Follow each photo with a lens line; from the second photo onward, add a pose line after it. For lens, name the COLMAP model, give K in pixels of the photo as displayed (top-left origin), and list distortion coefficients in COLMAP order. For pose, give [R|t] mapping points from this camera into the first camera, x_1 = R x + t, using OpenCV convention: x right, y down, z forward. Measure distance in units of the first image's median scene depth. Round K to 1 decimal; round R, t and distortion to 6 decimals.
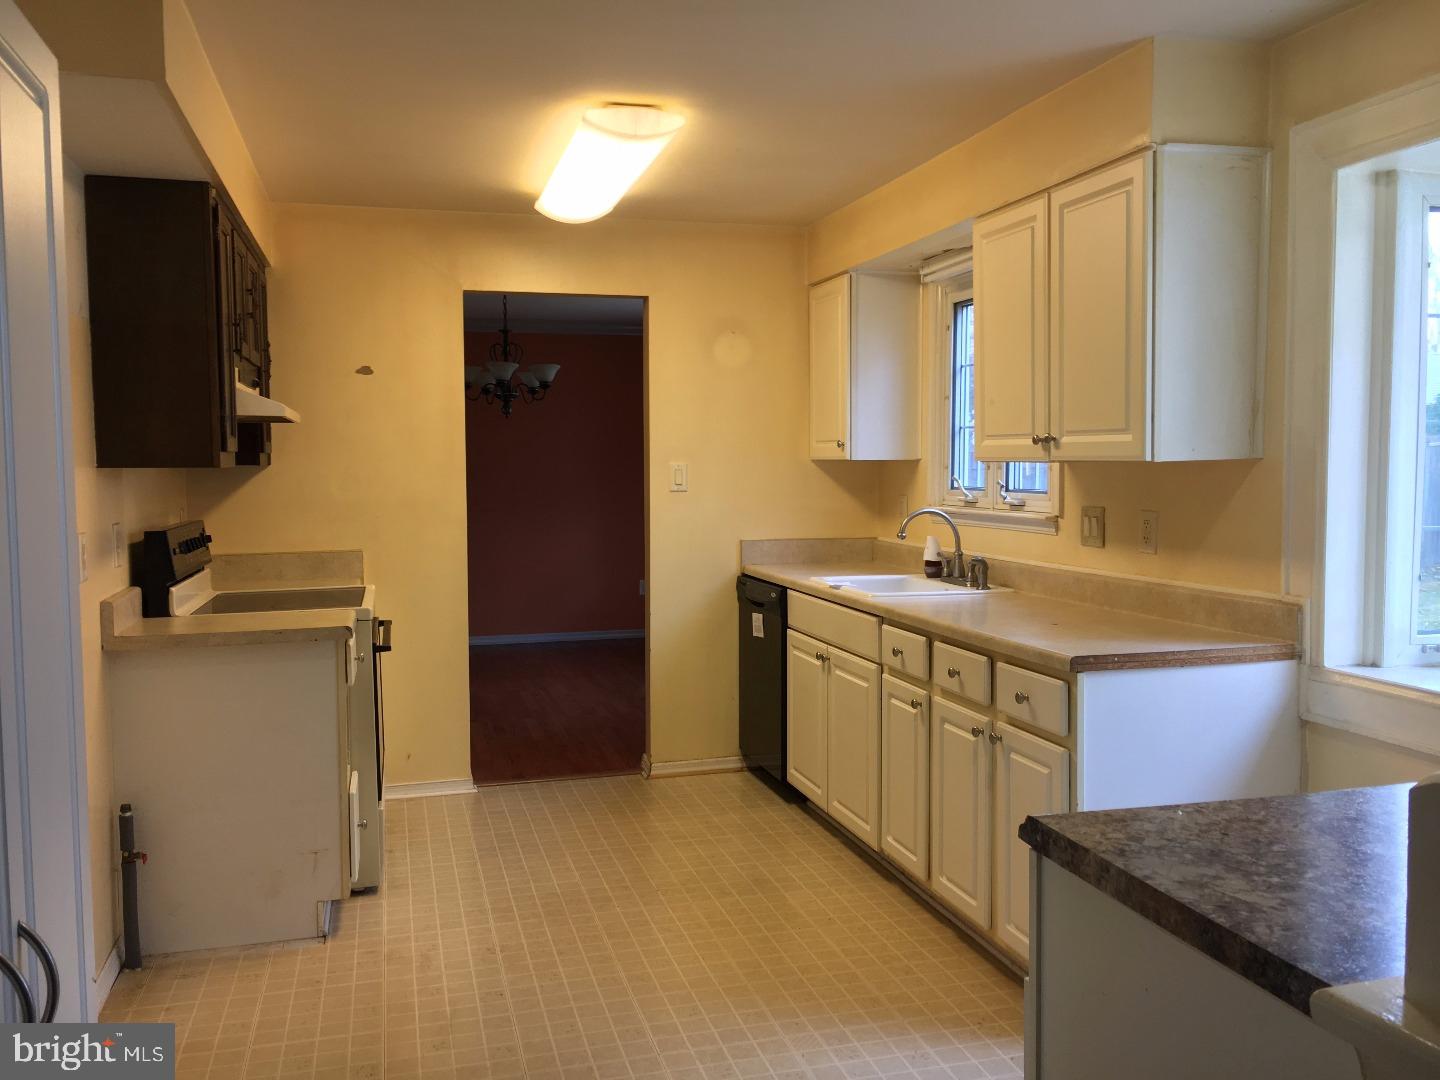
lens RADIAL K [[1227.1, 0, 717.7], [0, 1227.1, 541.4], [0, 0, 1]] dist [0.083013, -0.112151]
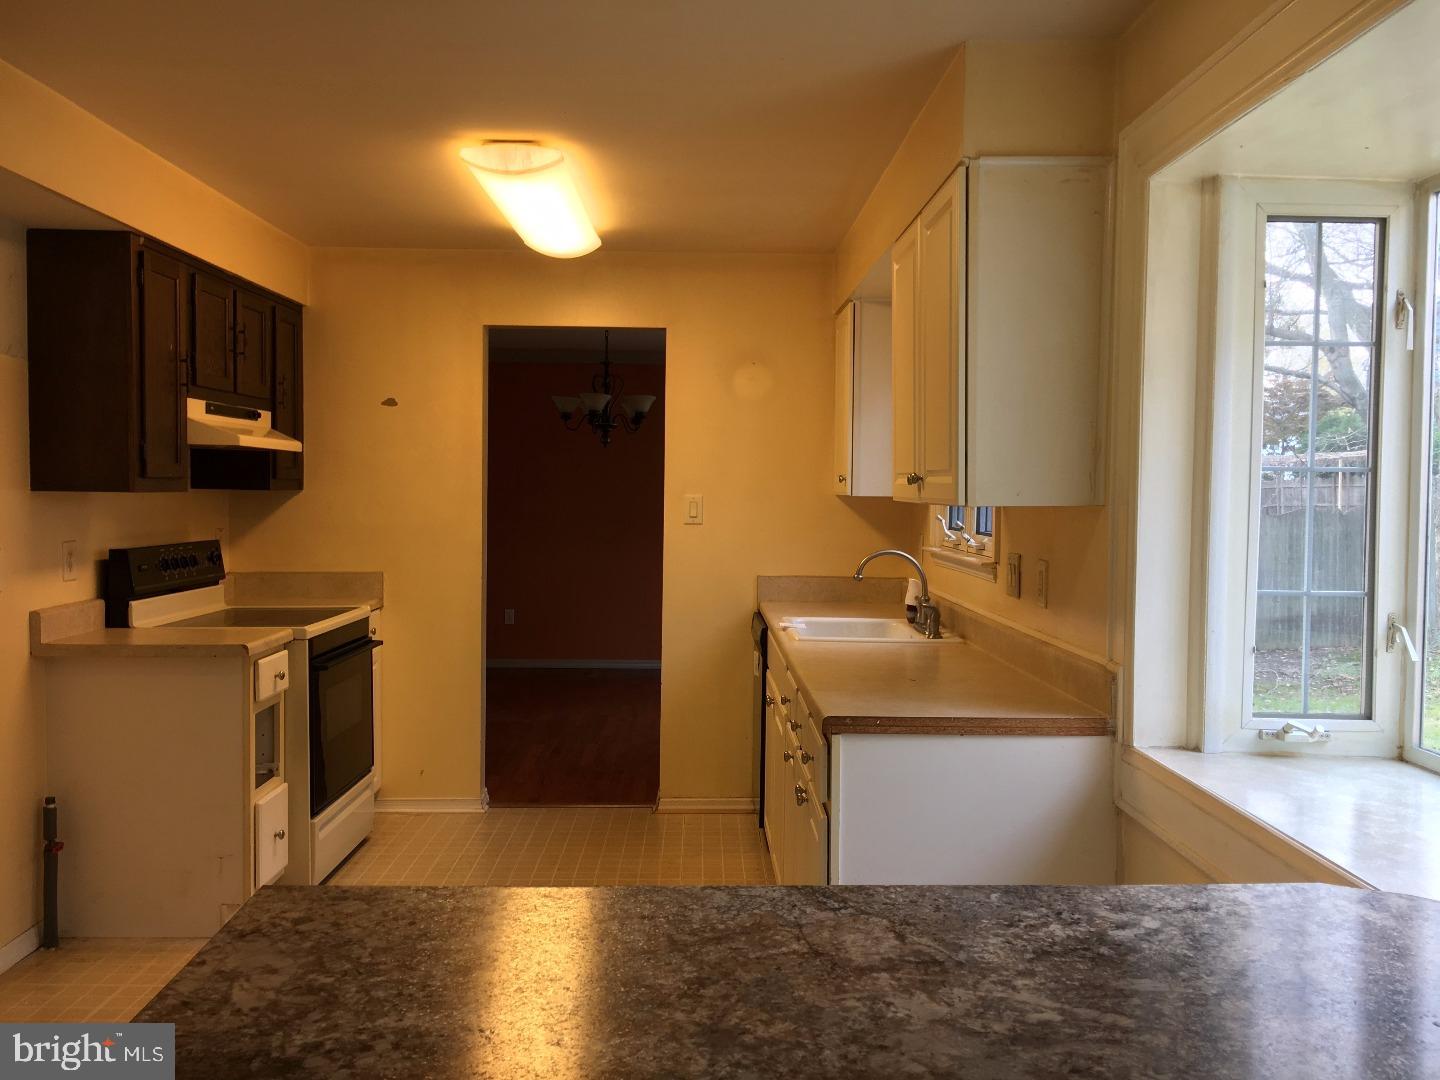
lens RADIAL K [[1227.1, 0, 717.7], [0, 1227.1, 541.4], [0, 0, 1]] dist [0.083013, -0.112151]
pose [[0.968528, 0.029015, -0.247207, 0.340837], [-0.034552, 0.999239, -0.018089, -0.013991], [0.246494, 0.026061, 0.968794, 0.069800]]
